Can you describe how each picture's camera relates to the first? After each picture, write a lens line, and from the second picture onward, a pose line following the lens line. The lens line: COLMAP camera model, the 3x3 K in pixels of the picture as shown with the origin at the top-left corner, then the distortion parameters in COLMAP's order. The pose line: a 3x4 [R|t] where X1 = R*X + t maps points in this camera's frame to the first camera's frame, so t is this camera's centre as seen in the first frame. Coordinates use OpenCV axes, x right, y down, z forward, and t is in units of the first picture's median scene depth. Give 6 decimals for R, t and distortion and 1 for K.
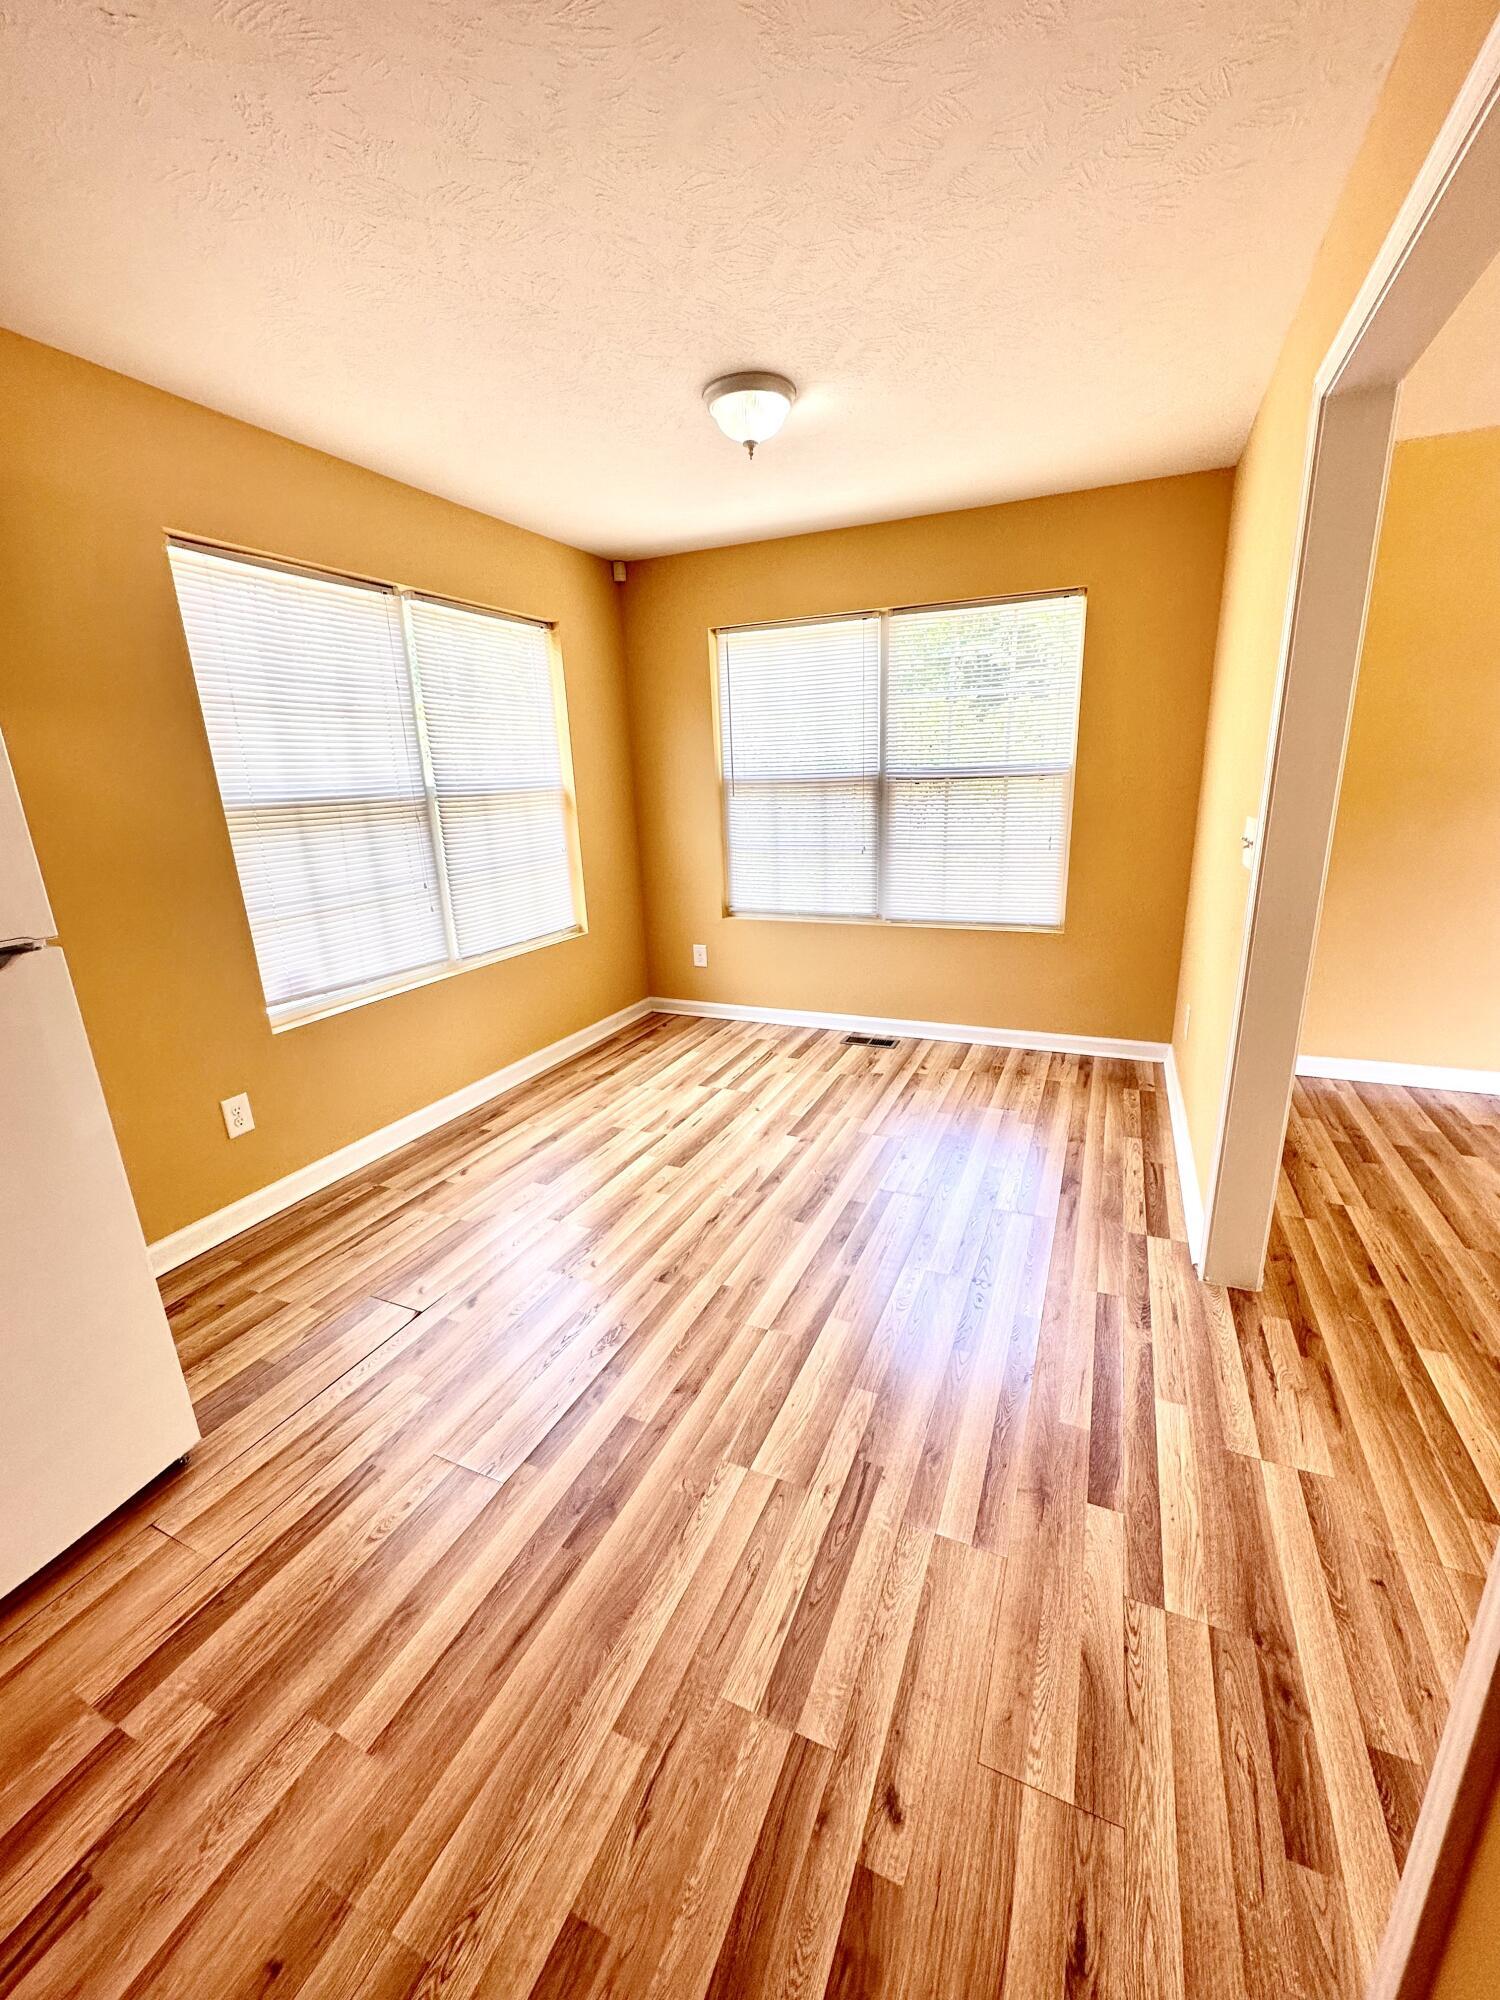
lens RADIAL K [[816.2, 0, 763.9], [0, 816.2, 986.3], [0, 0, 1]] dist [0.000953, 0.000116]
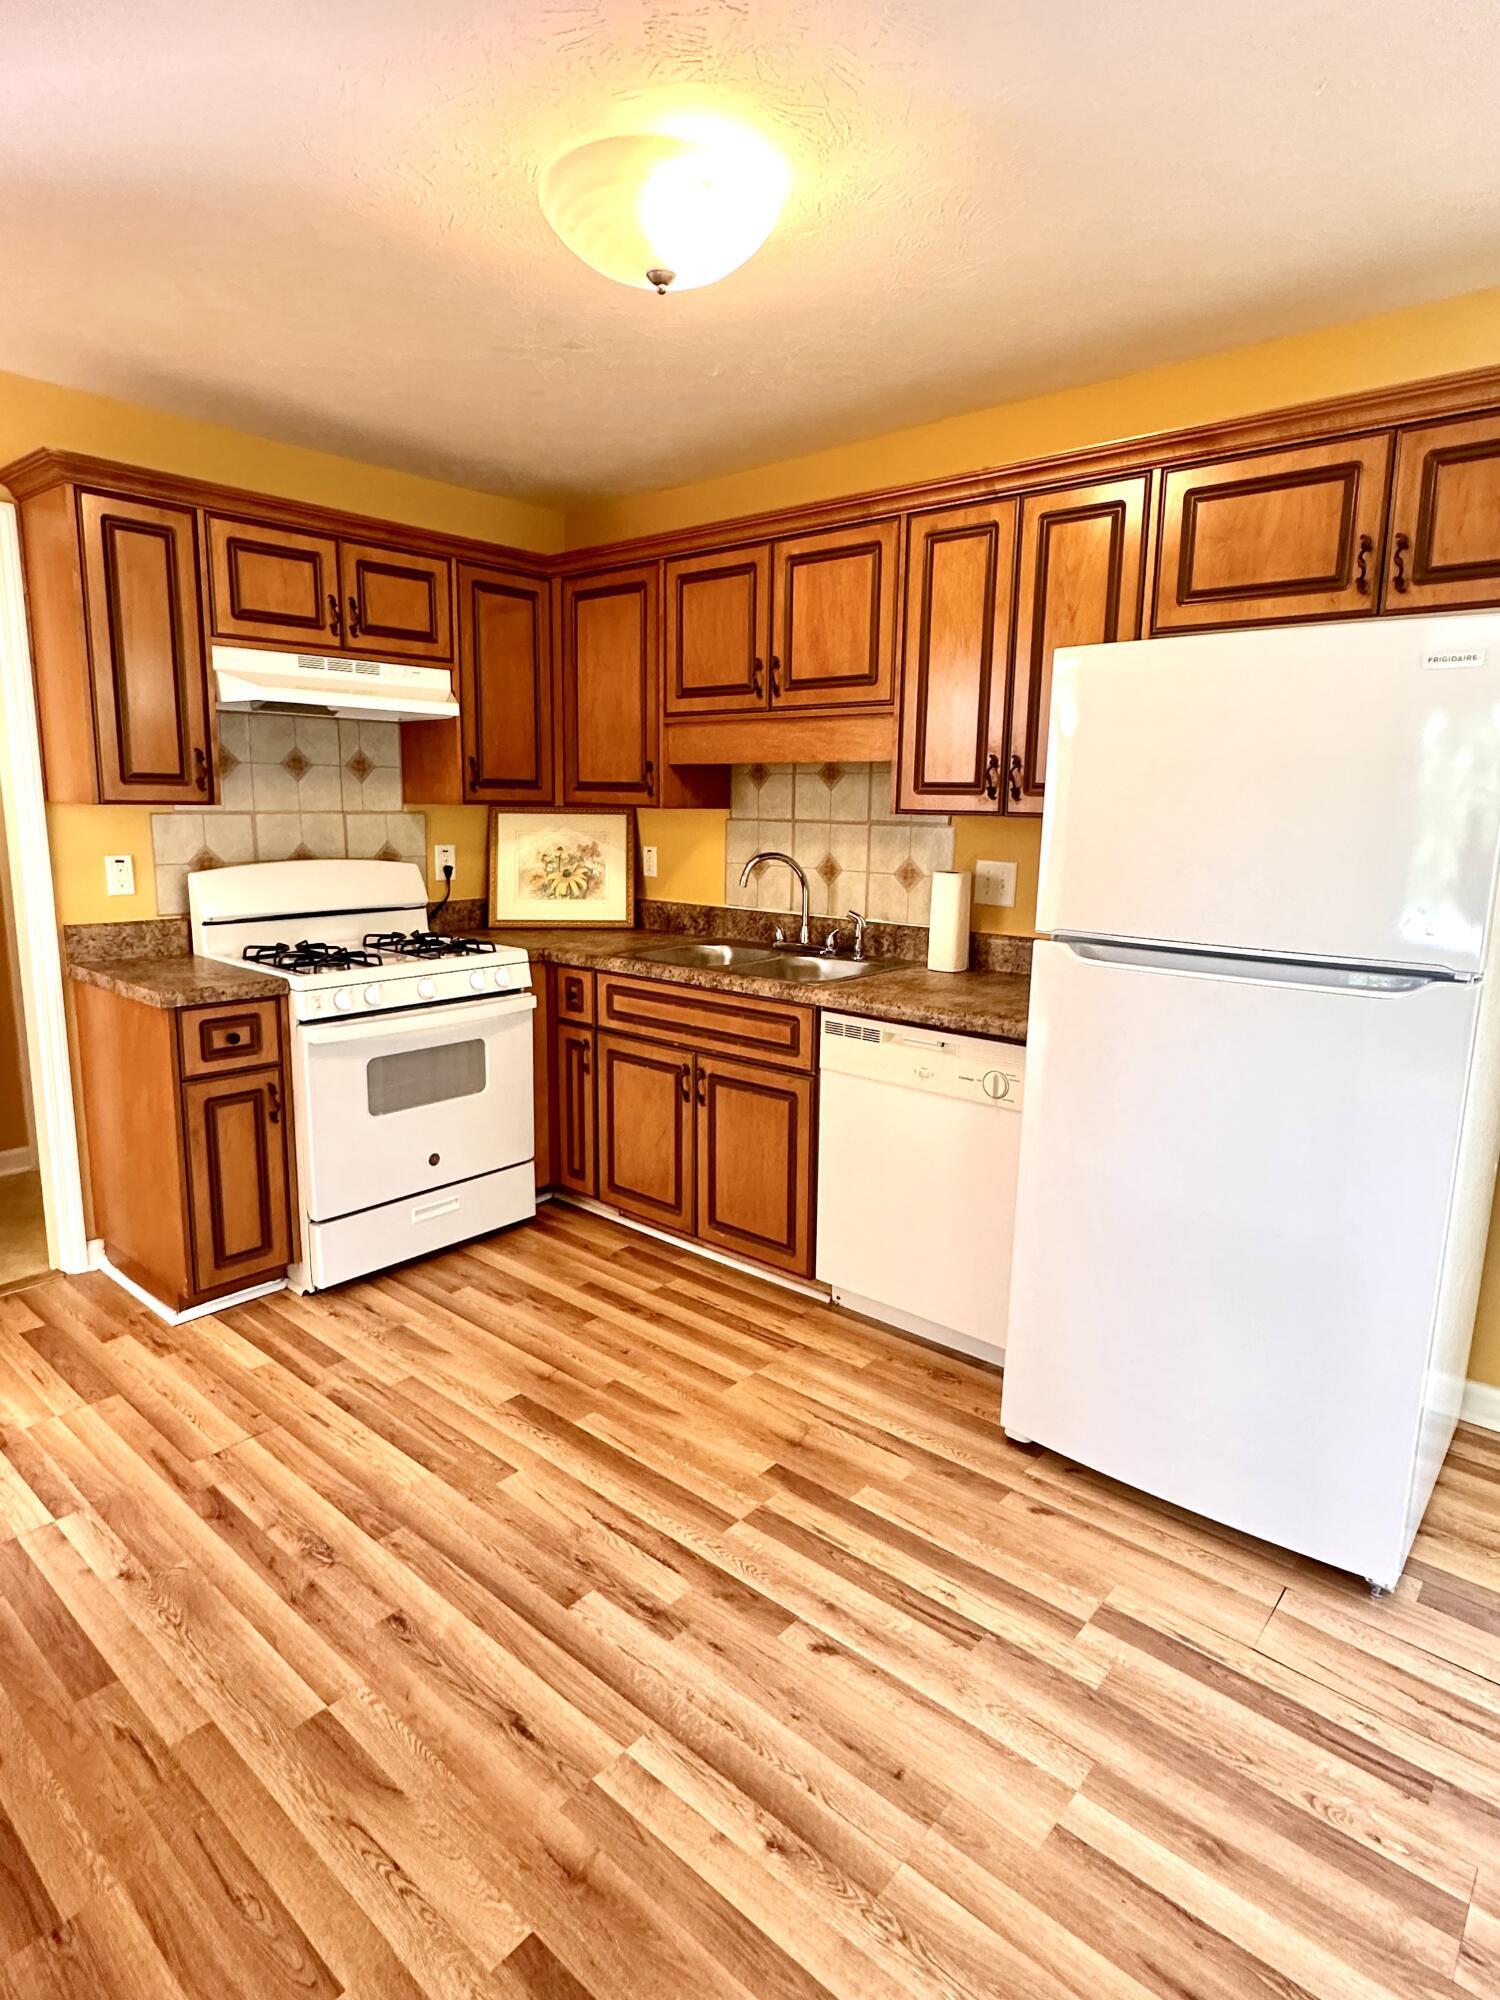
lens RADIAL K [[1088.7, 0, 758.2], [0, 1088.7, 1009.6], [0, 0, 1]] dist [-0.005529, -0.000546]
pose [[-0.304282, 0.215587, -0.927866, 0.539942], [-0.244579, 0.923719, 0.294830, -0.211798], [0.920648, 0.316648, -0.228343, 0.606089]]
